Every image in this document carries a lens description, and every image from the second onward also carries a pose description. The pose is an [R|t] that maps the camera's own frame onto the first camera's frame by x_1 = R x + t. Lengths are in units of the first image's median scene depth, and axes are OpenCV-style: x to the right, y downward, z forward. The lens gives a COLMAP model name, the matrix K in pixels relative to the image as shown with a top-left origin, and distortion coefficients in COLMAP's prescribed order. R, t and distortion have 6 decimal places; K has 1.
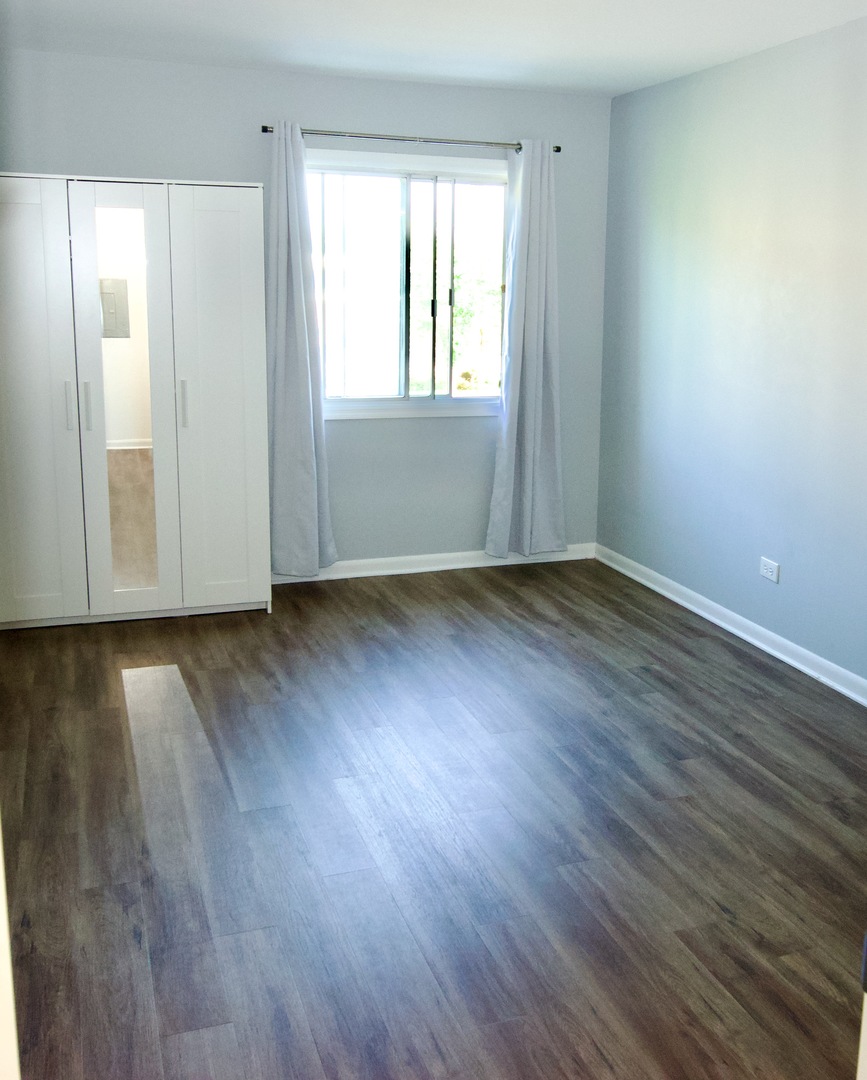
lens RADIAL K [[1183.3, 0, 433.5], [0, 1183.3, 540.0], [0, 0, 1]] dist [-0.057373, 0.004070]
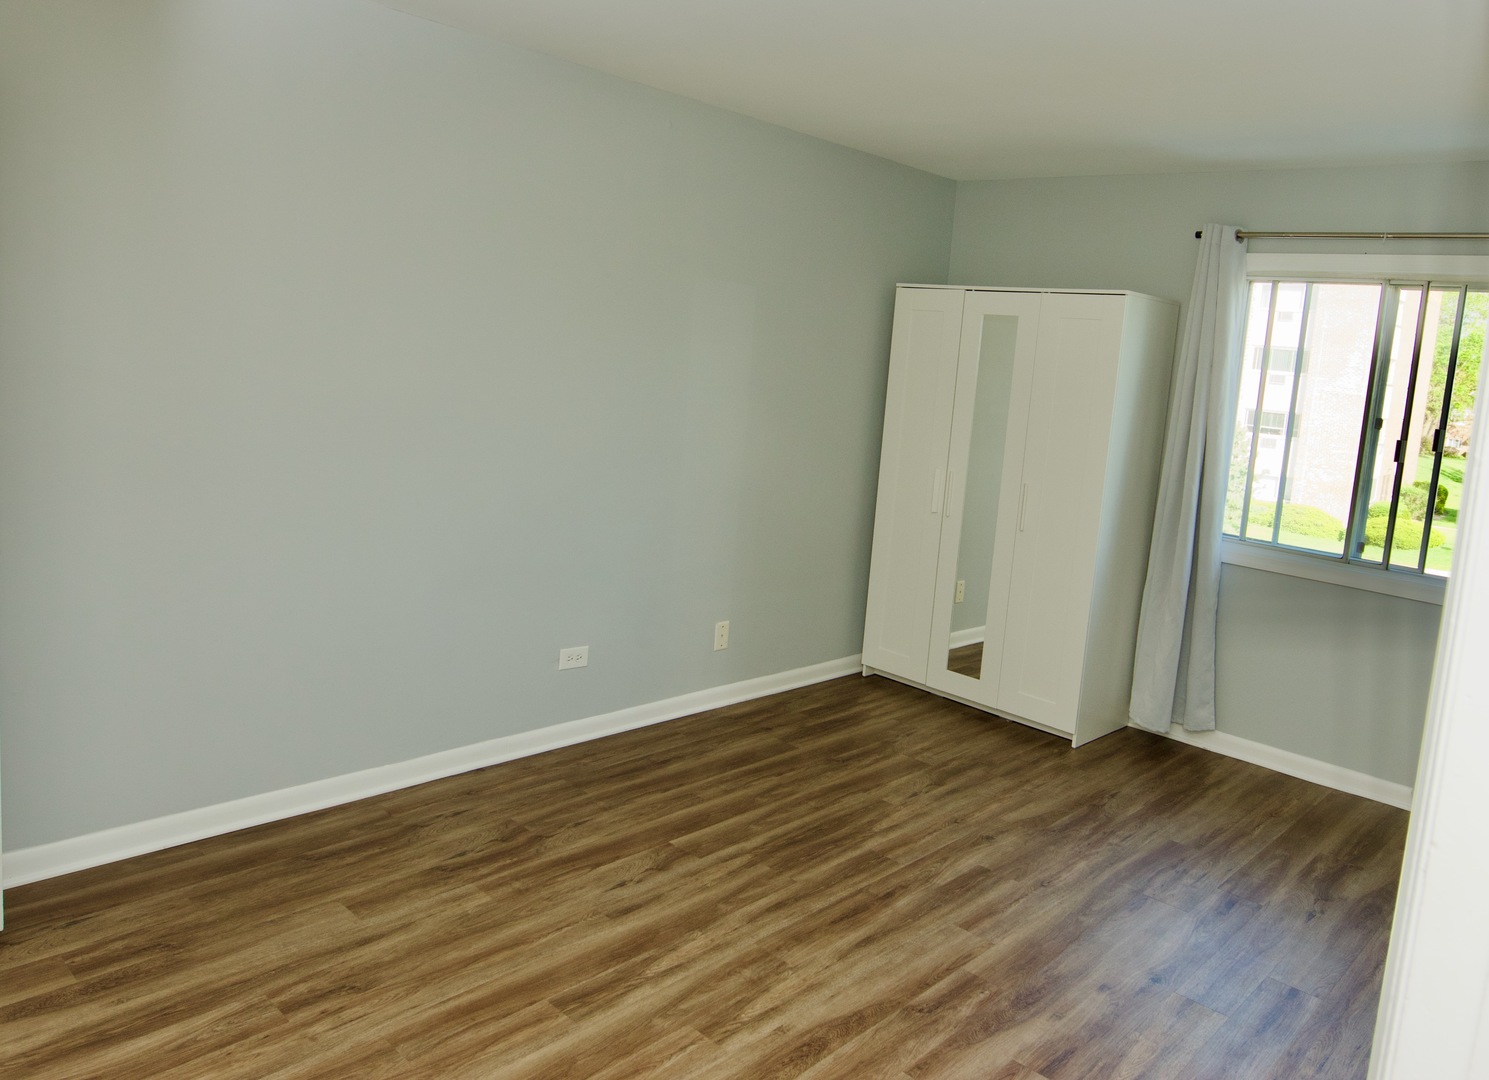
lens RADIAL K [[1097.8, 0, 745.6], [0, 1097.8, 482.0], [0, 0, 1]] dist [-0.005199, -0.009269]
pose [[0.434616, 0.133865, -0.890612, 0.499155], [-0.264079, 0.964367, 0.016082, -0.086261], [0.861029, 0.228202, 0.454480, 0.357731]]
